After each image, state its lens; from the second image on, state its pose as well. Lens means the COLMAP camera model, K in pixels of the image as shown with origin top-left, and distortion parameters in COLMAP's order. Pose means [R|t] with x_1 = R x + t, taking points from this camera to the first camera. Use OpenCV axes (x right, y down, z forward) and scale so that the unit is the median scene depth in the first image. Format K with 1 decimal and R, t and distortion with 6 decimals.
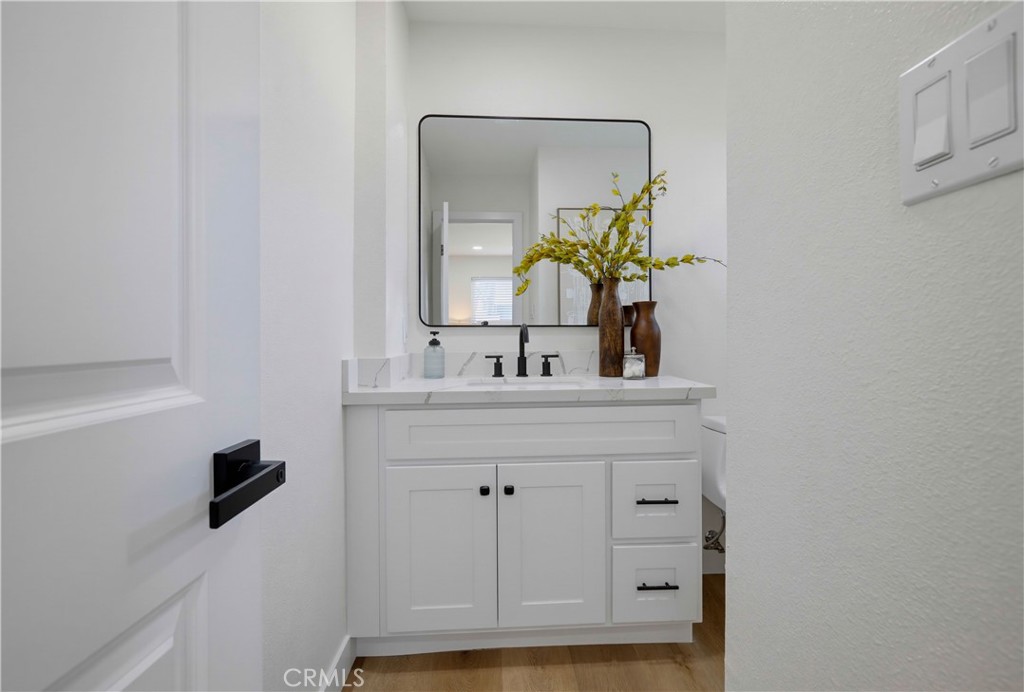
lens RADIAL K [[485.6, 0, 510.6], [0, 485.6, 340.9], [0, 0, 1]] dist [-0.015900, 0.000677]
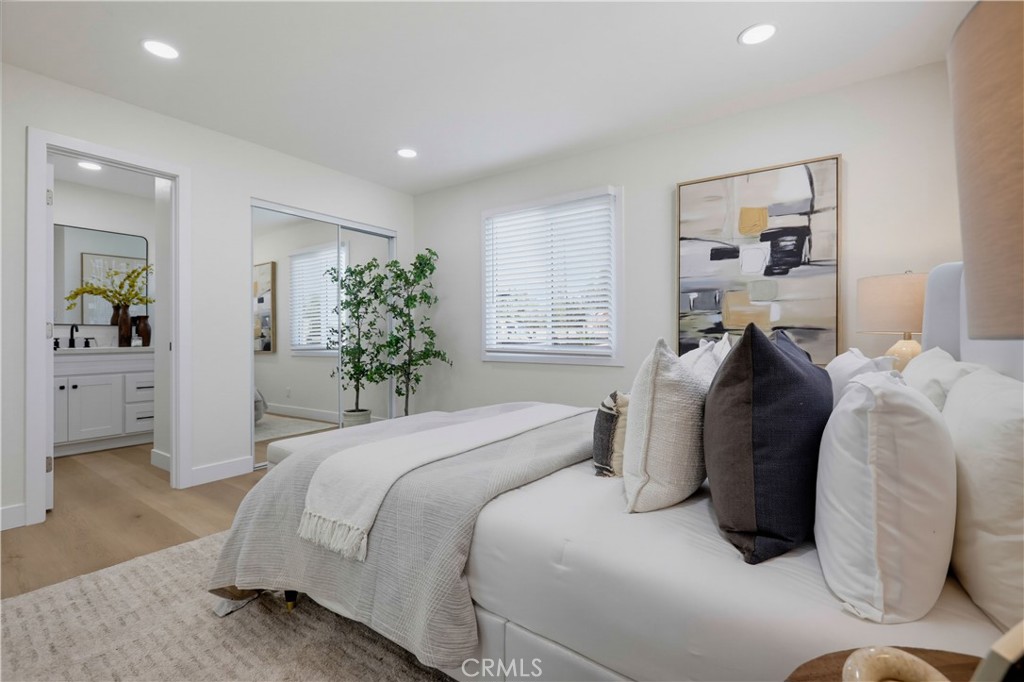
lens RADIAL K [[460.4, 0, 520.0], [0, 460.4, 332.0], [0, 0, 1]] dist [-0.003848, 0.002699]
pose [[0.605085, 0.010086, 0.796097, -0.411497], [0.009760, 0.999751, -0.020085, 0.065272], [-0.796101, 0.019923, 0.604835, -1.886561]]
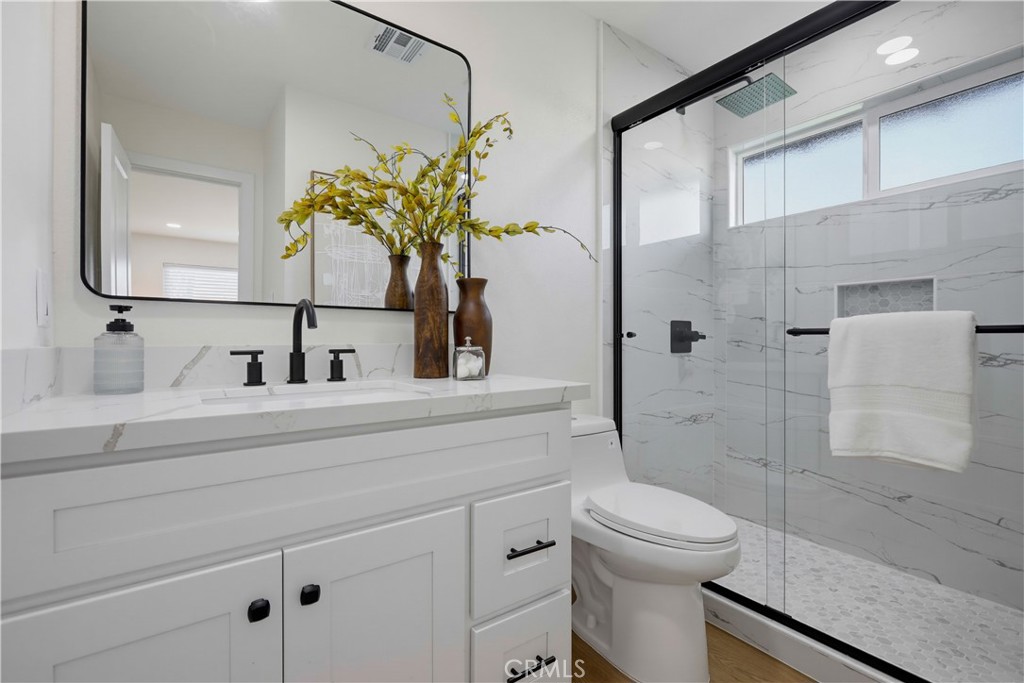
lens RADIAL K [[460.4, 0, 507.2], [0, 460.4, 341.7], [0, 0, 1]] dist [-0.003848, 0.002699]
pose [[0.839193, 0.004632, 0.543814, -0.075495], [0.002981, 0.999910, -0.013117, 0.028138], [-0.543825, 0.012629, 0.839103, 0.350904]]
